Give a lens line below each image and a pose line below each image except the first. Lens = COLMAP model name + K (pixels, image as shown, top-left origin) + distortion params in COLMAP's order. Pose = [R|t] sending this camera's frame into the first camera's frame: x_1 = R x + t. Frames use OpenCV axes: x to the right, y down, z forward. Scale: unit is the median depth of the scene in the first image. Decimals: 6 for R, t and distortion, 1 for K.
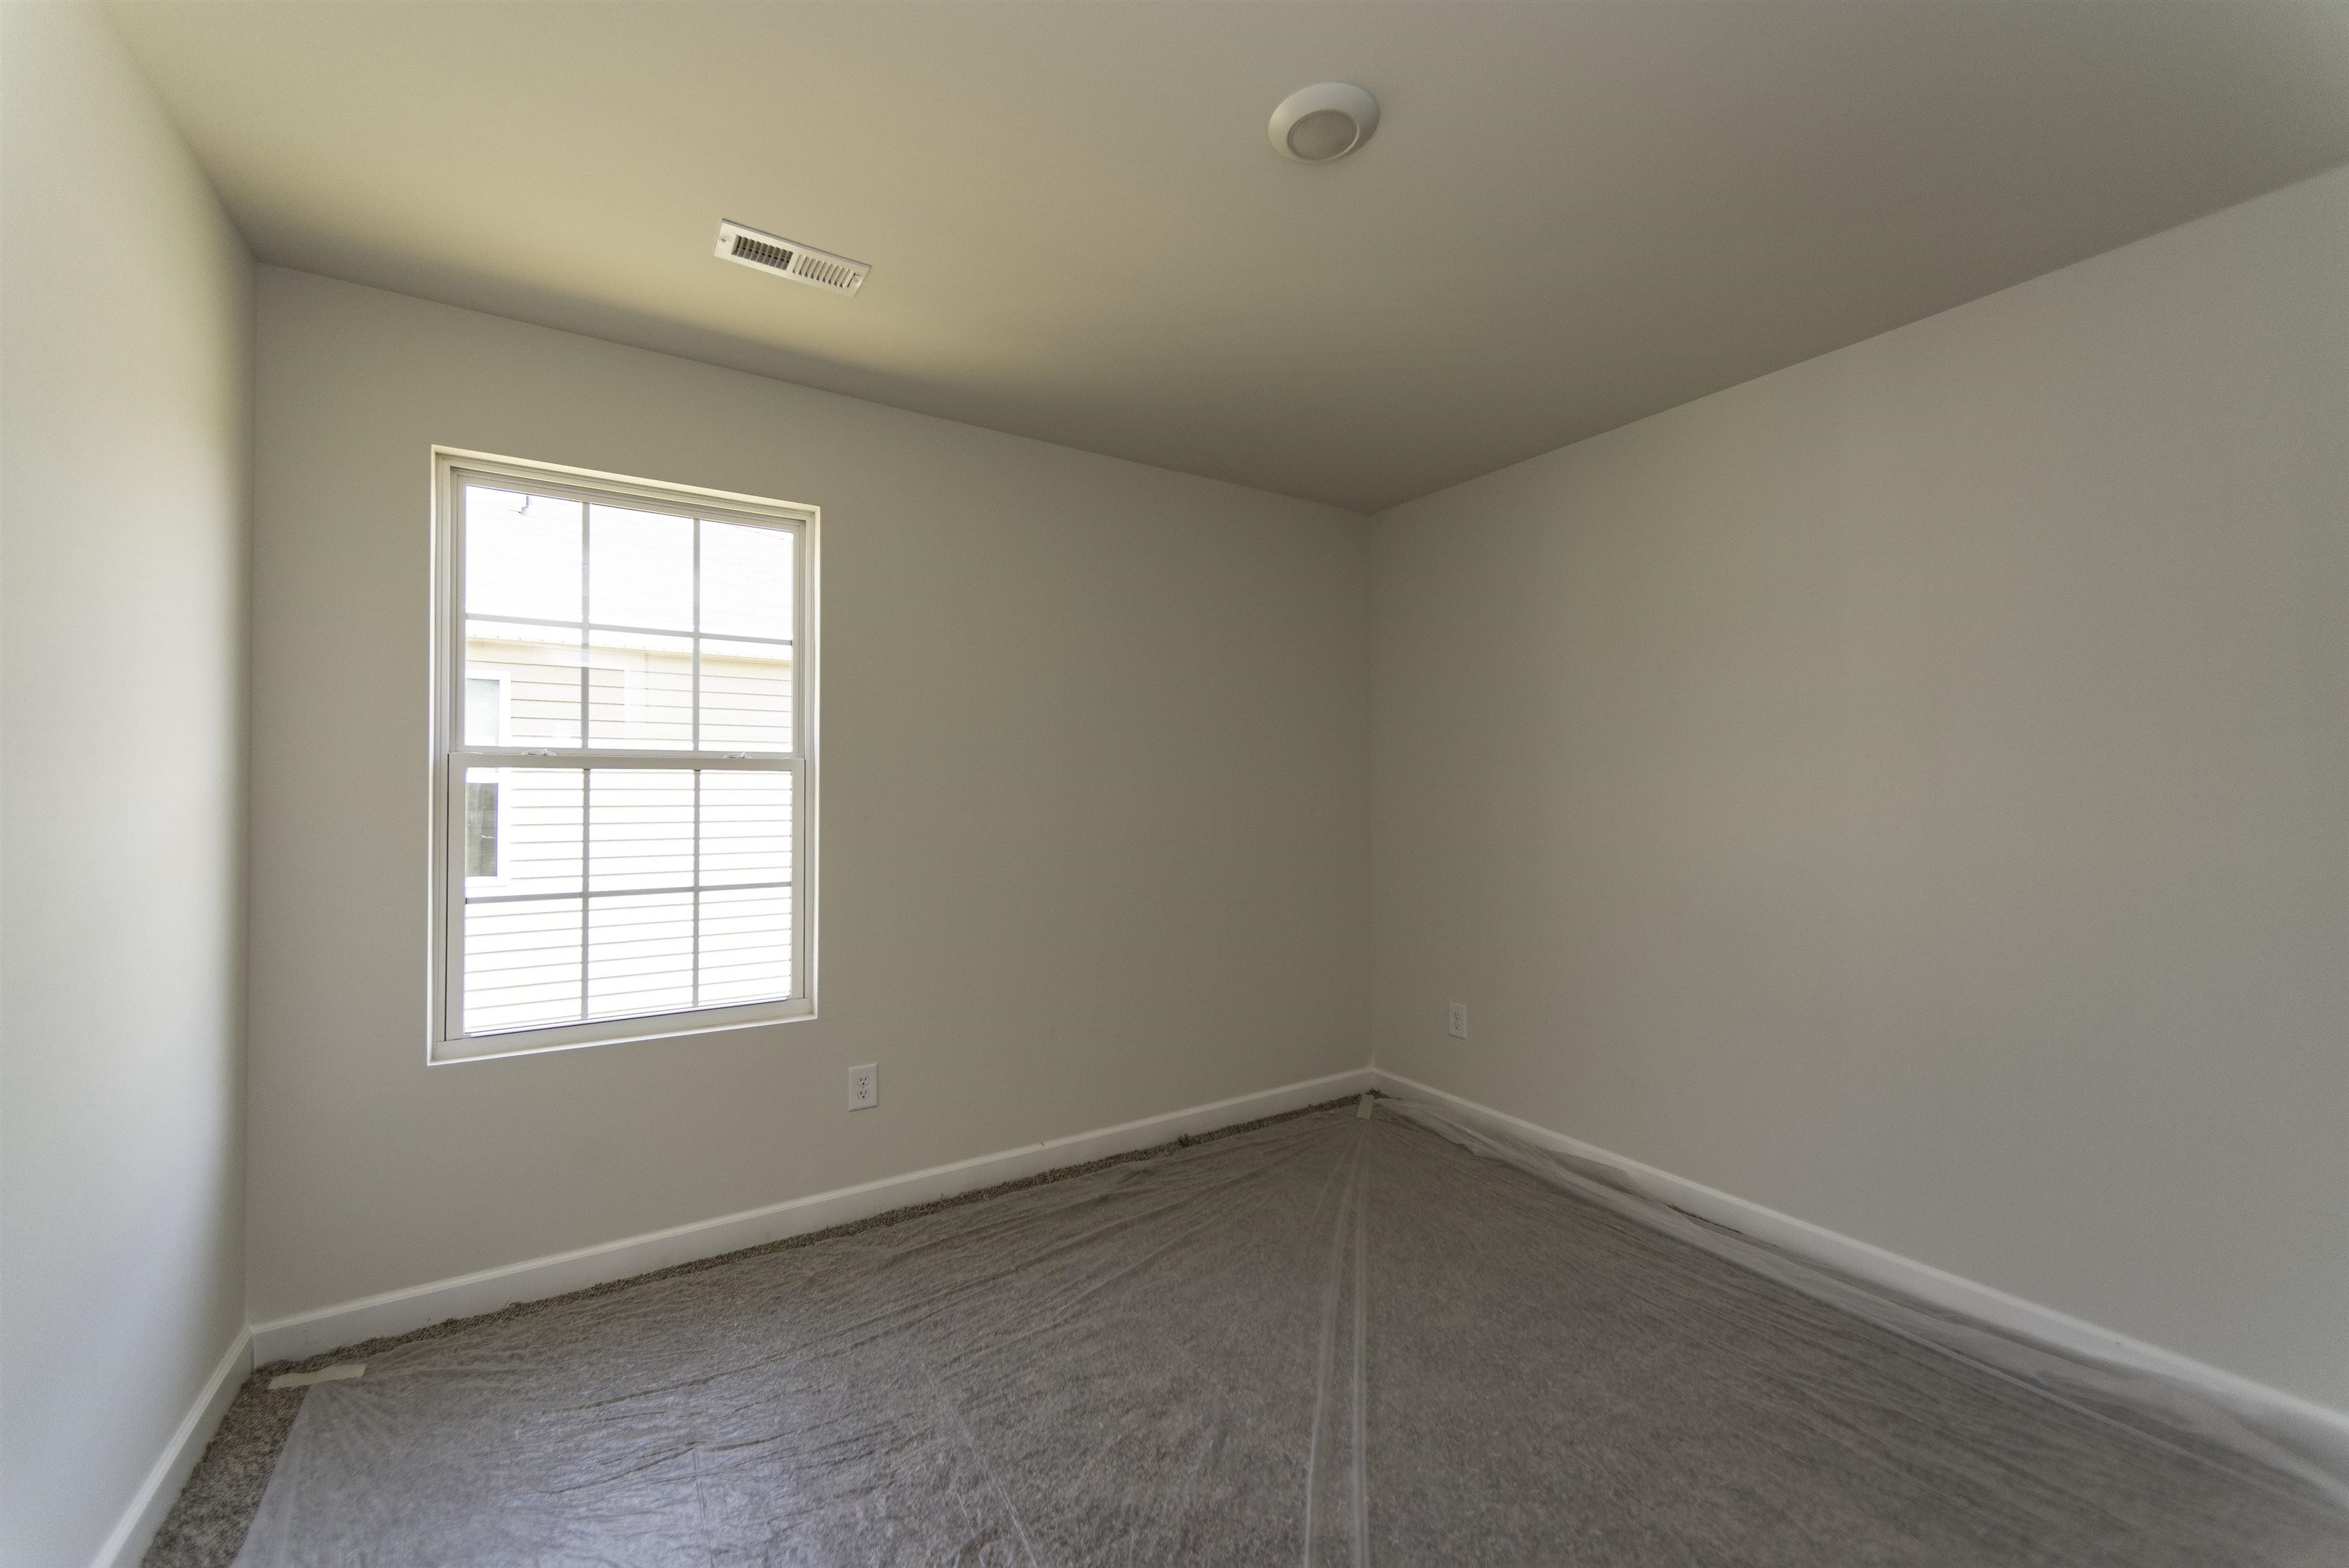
lens RADIAL K [[904.5, 0, 1174.5], [0, 904.5, 784.0], [0, 0, 1]] dist [0.000974, 0.000261]
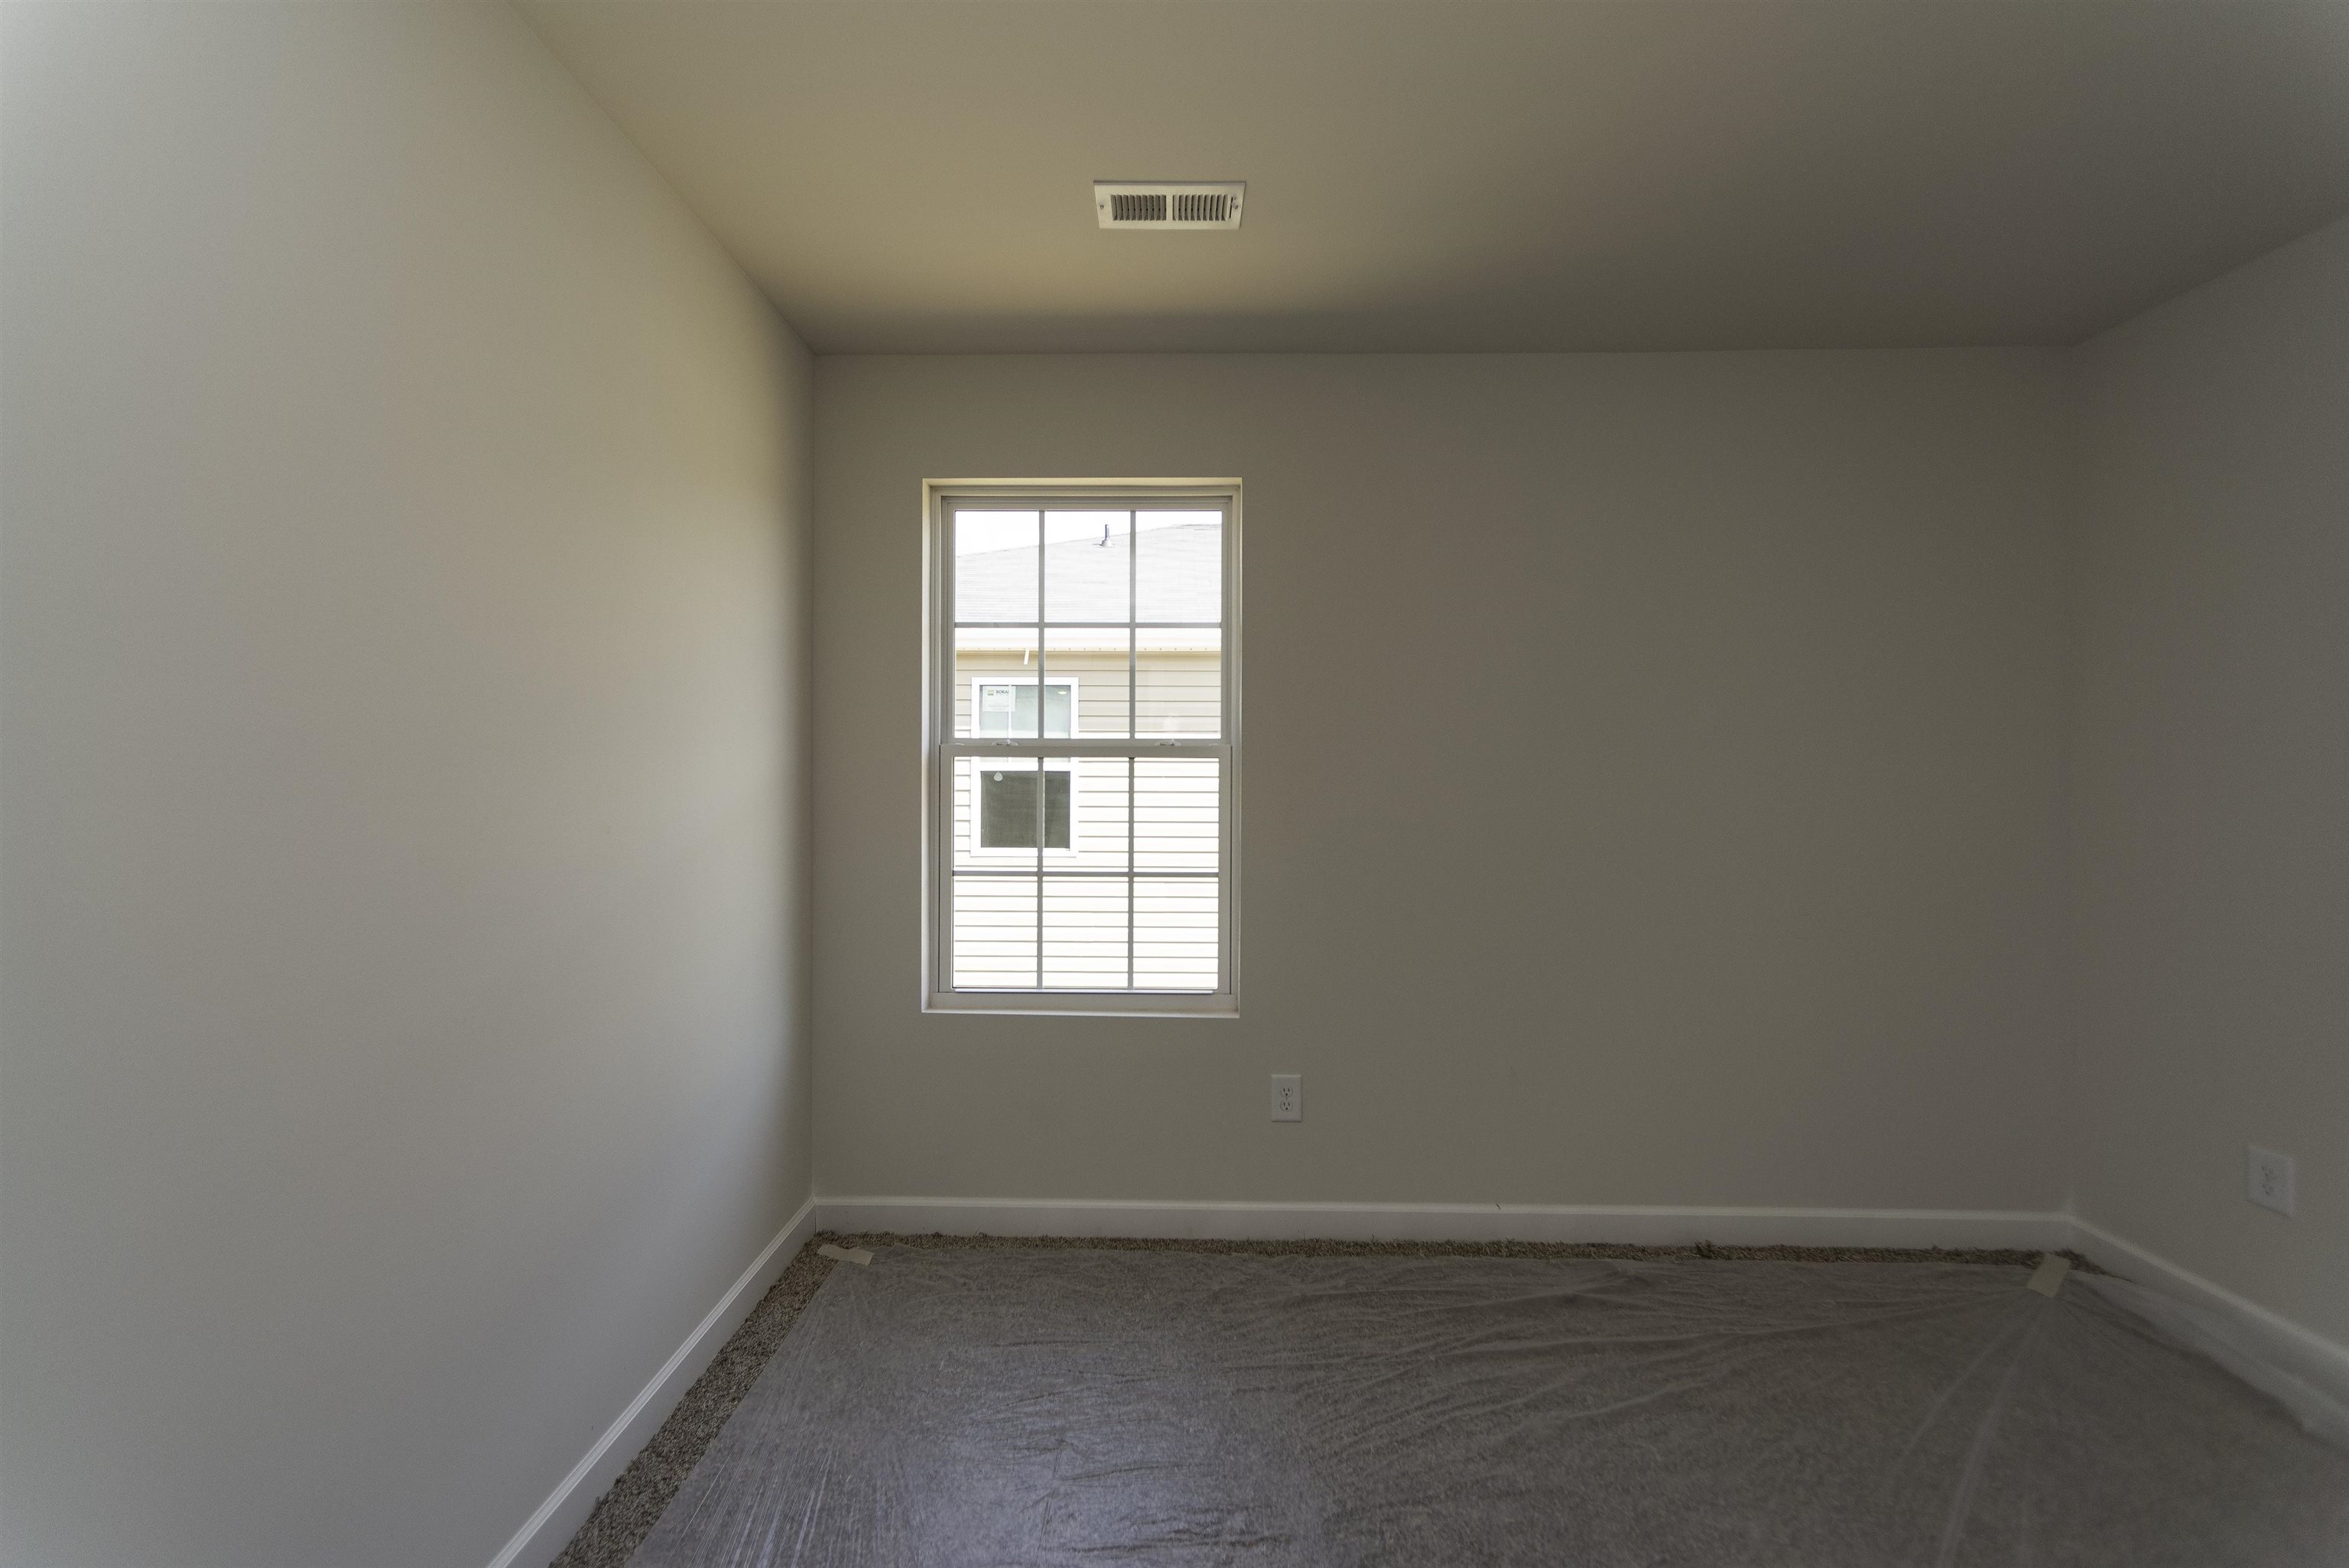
lens RADIAL K [[908.0, 0, 1167.2], [0, 908.0, 783.3], [0, 0, 1]] dist [0.007268, 0.000715]
pose [[0.829305, 0.006570, -0.558757, 0.077283], [0.000621, 0.999919, 0.012678, 0.000237], [0.558795, -0.010861, 0.829234, 0.169985]]
